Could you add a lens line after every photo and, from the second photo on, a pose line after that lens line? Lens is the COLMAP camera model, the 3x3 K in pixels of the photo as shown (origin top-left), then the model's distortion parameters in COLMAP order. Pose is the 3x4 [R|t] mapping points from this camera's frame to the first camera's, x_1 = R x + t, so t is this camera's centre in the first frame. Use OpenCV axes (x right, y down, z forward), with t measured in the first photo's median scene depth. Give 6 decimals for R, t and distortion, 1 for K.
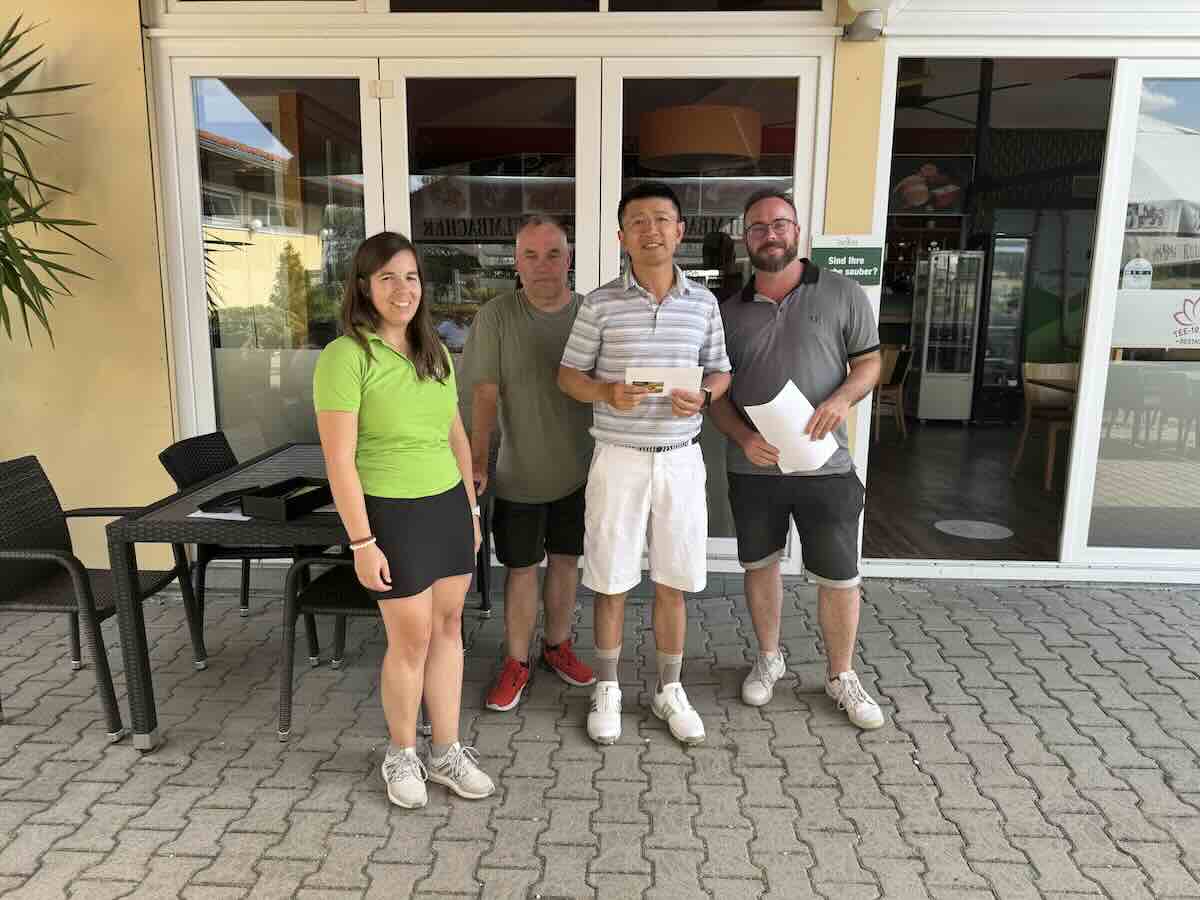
lens RADIAL K [[848.5, 0, 598.4], [0, 848.5, 451.7], [0, 0, 1]] dist [0.008895, -0.015080]
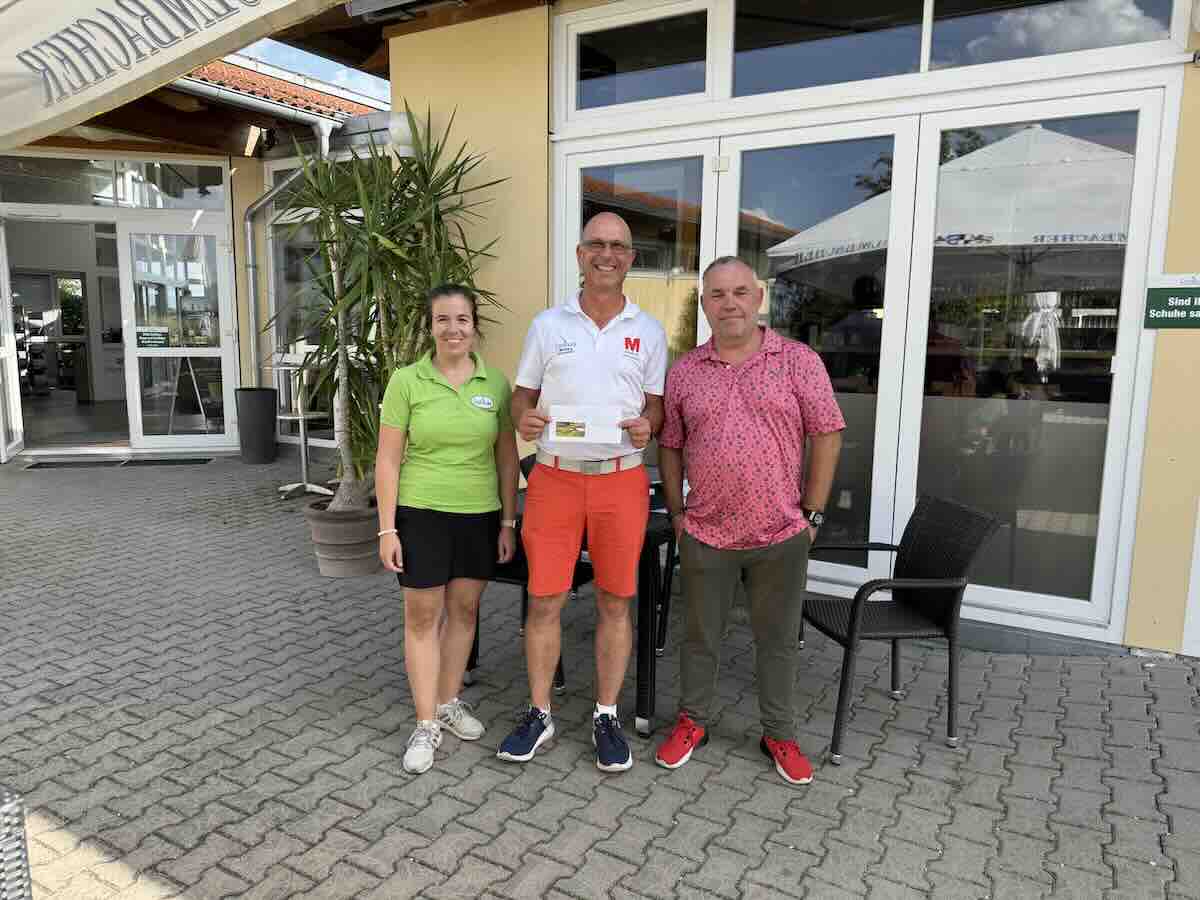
lens RADIAL K [[848.5, 0, 594.8], [0, 848.5, 457.2], [0, 0, 1]] dist [0.008895, -0.015080]
pose [[0.879736, 0.068747, -0.470466, 0.230962], [-0.088953, 0.995818, -0.020822, 0.021539], [0.467067, 0.060167, 0.882173, -0.118520]]
